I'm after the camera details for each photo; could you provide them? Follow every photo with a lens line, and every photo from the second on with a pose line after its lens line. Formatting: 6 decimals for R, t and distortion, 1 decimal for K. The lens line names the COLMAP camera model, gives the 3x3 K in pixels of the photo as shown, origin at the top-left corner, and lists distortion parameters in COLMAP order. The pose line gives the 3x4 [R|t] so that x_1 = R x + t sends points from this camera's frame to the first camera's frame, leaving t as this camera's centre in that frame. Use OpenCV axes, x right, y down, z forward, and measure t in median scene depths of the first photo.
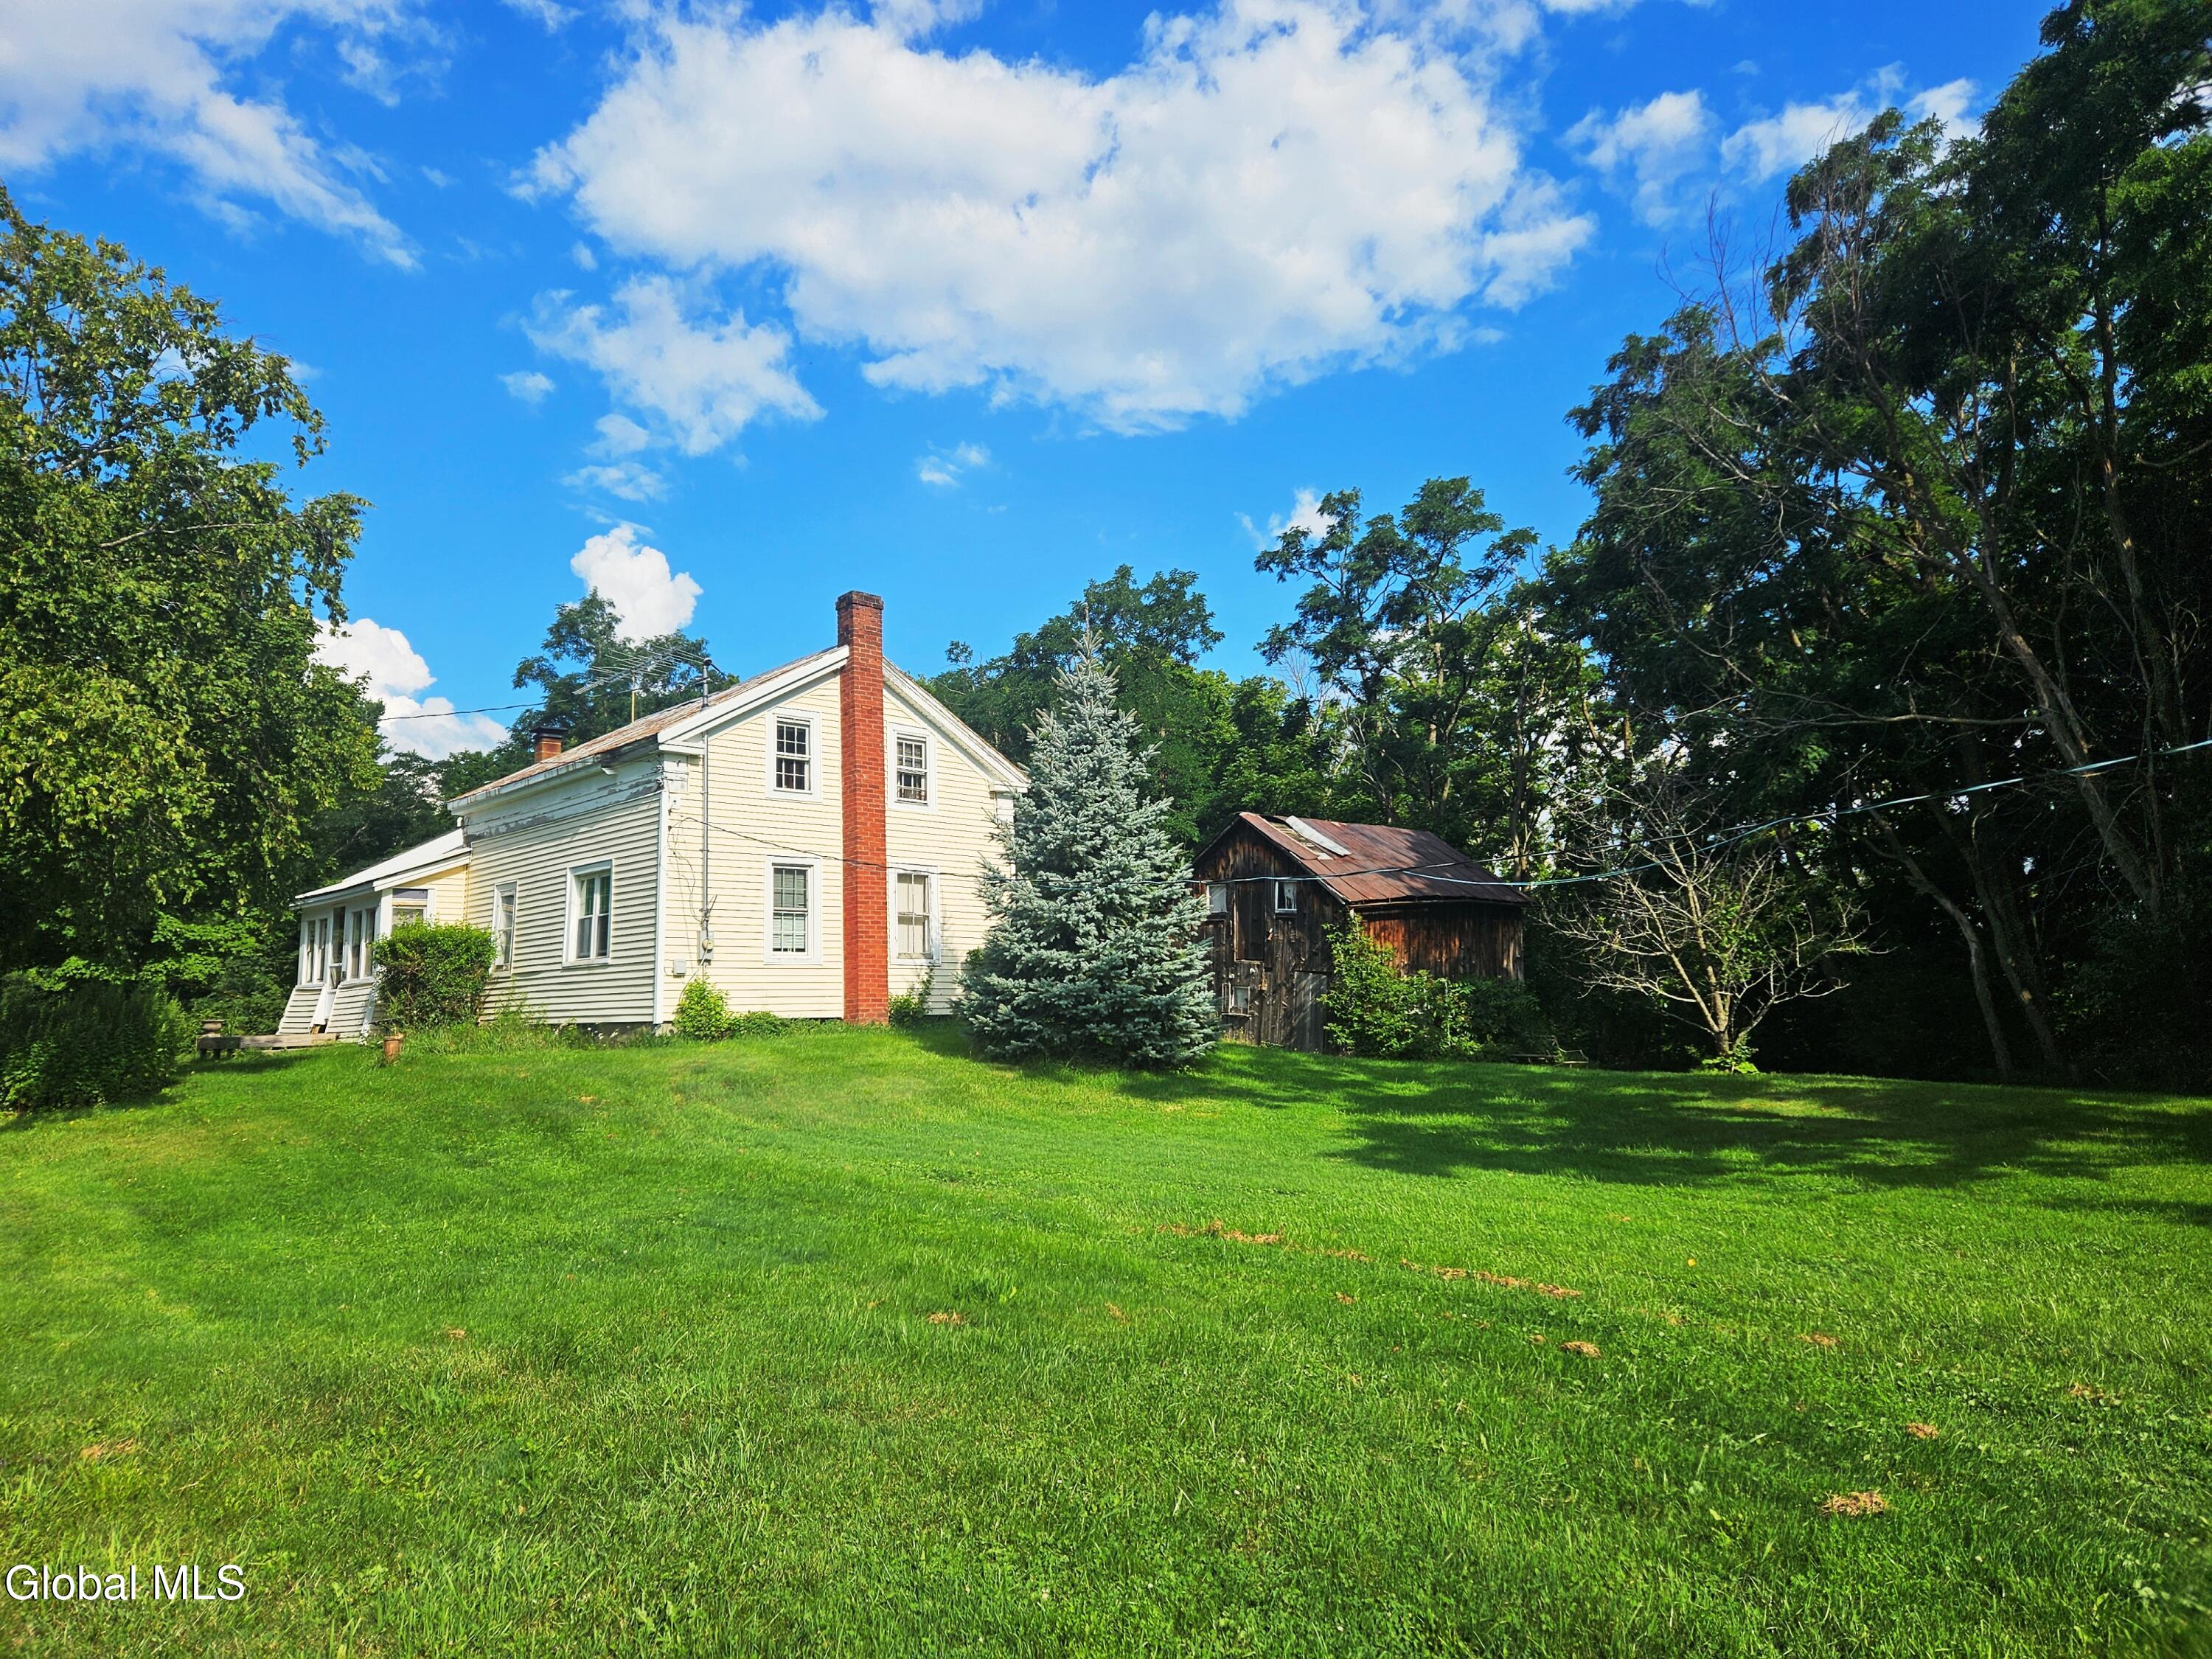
lens RADIAL K [[1453.3, 0, 1094.5], [0, 1453.3, 826.6], [0, 0, 1]] dist [0.079631, -0.060885]
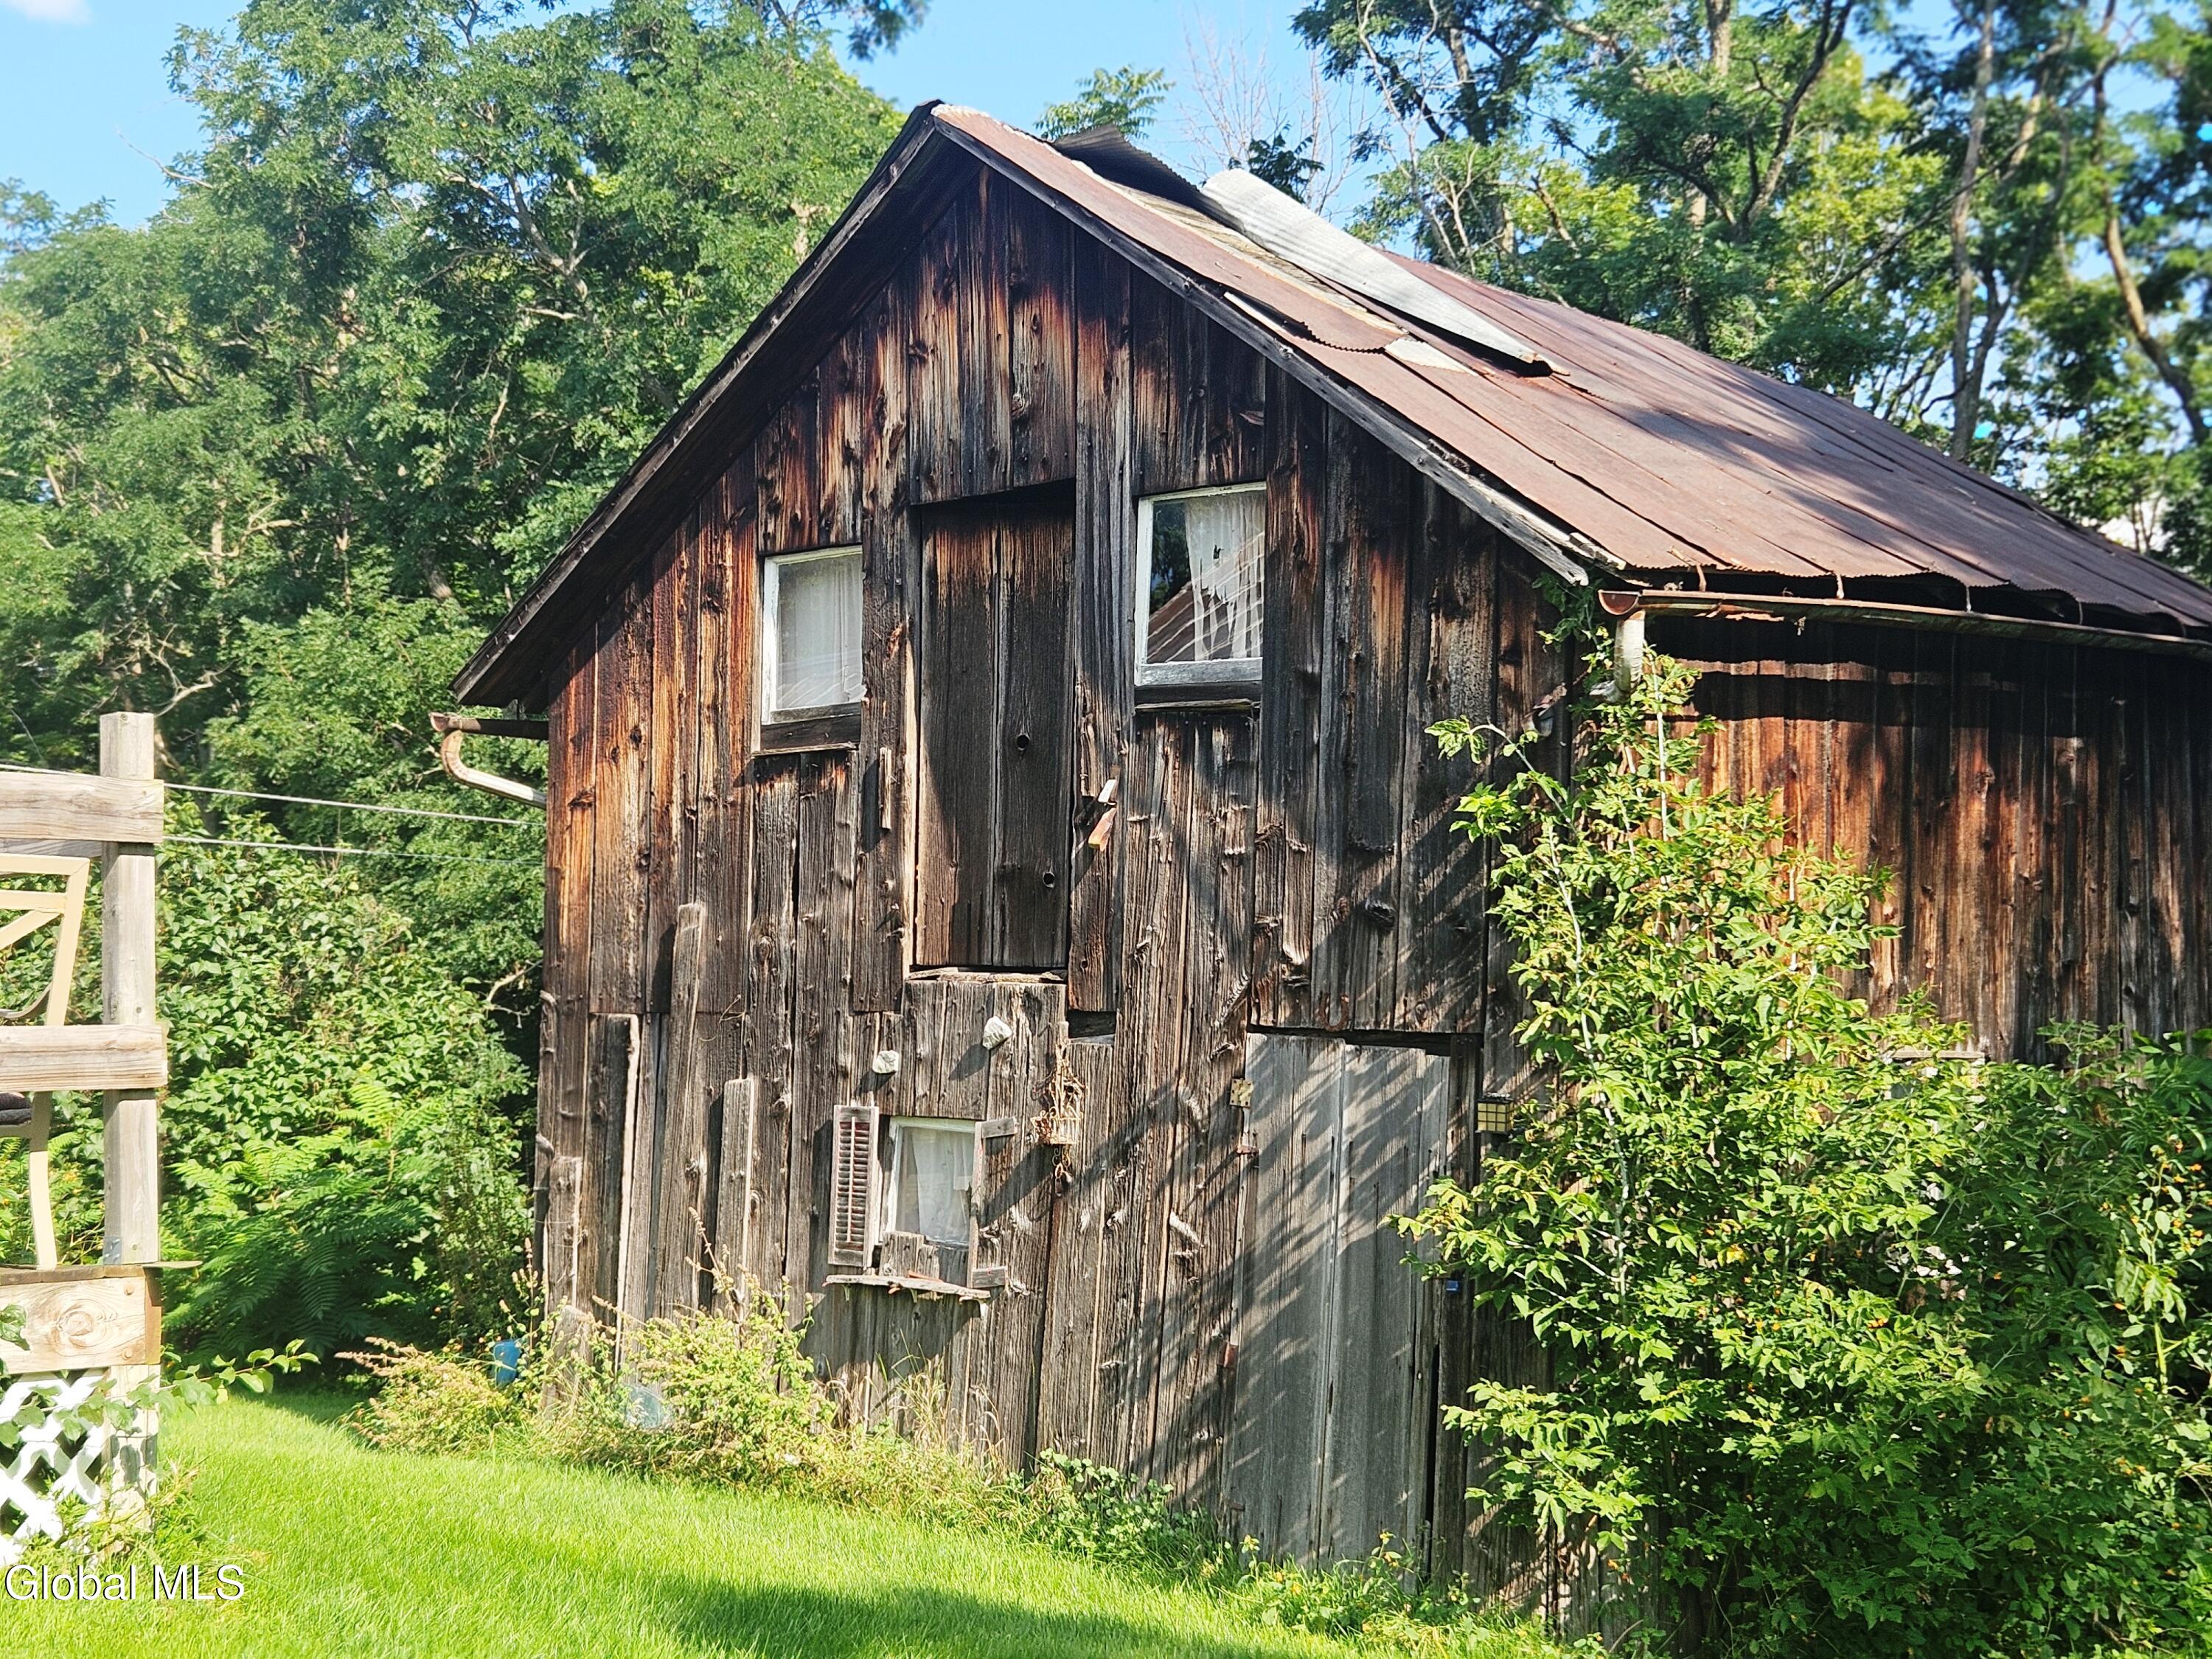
lens RADIAL K [[2869.3, 0, 1038.3], [0, 2869.3, 833.6], [0, 0, 1]] dist [0.064927, -0.016728]
pose [[0.997654, 0.001330, 0.068452, 0.123724], [-0.002834, 0.999757, 0.021868, 0.093974], [-0.068406, -0.022011, 0.997415, 0.912267]]
